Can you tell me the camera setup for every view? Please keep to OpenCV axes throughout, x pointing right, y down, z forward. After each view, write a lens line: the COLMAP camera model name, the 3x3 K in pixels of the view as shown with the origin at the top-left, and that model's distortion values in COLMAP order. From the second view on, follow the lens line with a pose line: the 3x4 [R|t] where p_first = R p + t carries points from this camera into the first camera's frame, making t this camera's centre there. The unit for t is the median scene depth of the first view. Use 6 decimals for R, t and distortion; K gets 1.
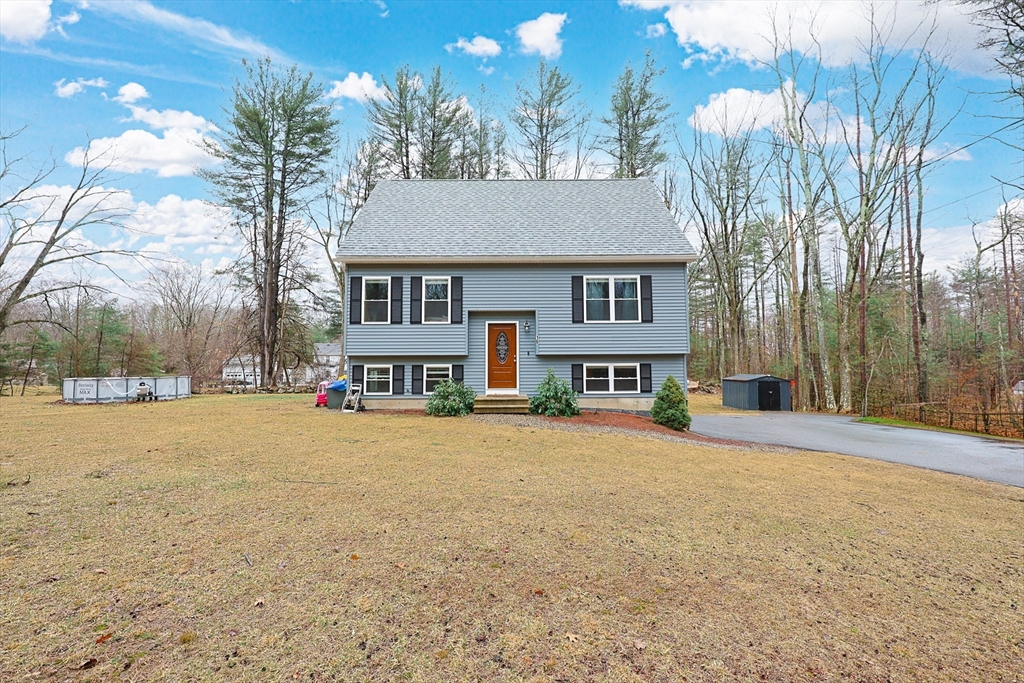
lens RADIAL K [[434.0, 0, 512.0], [0, 434.0, 341.5], [0, 0, 1]] dist [0.002704, 0.000403]
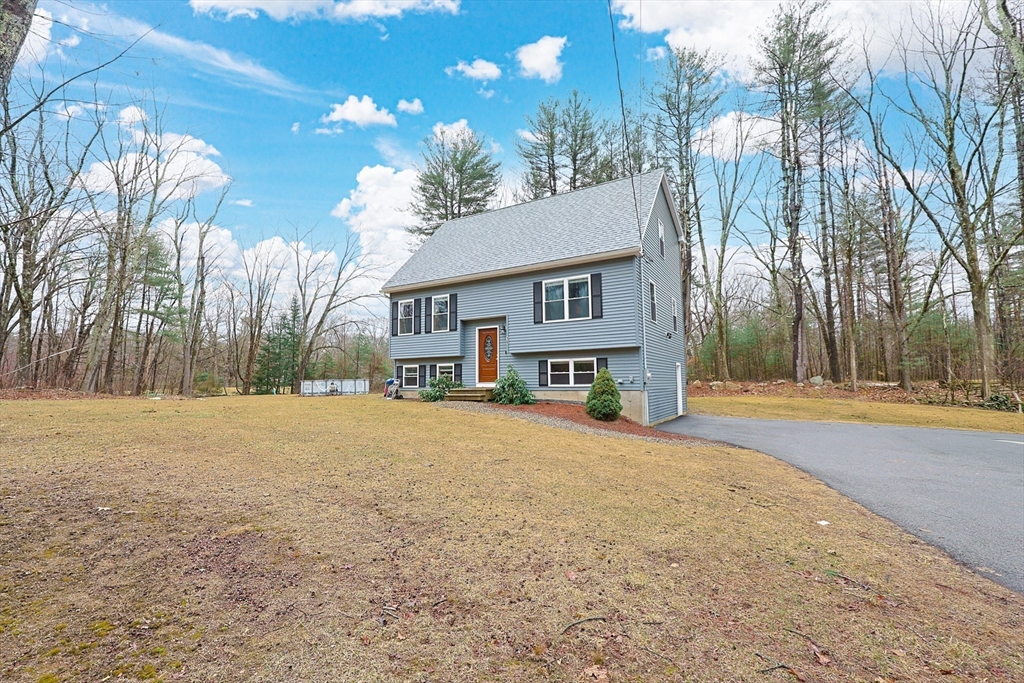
lens RADIAL K [[451.1, 0, 512.0], [0, 451.1, 341.5], [0, 0, 1]] dist [0.000574, 0.000084]
pose [[0.854843, -0.051822, -0.516293, 0.688651], [0.037669, 0.998573, -0.037861, 0.045104], [0.517518, 0.012917, 0.855575, -0.034320]]
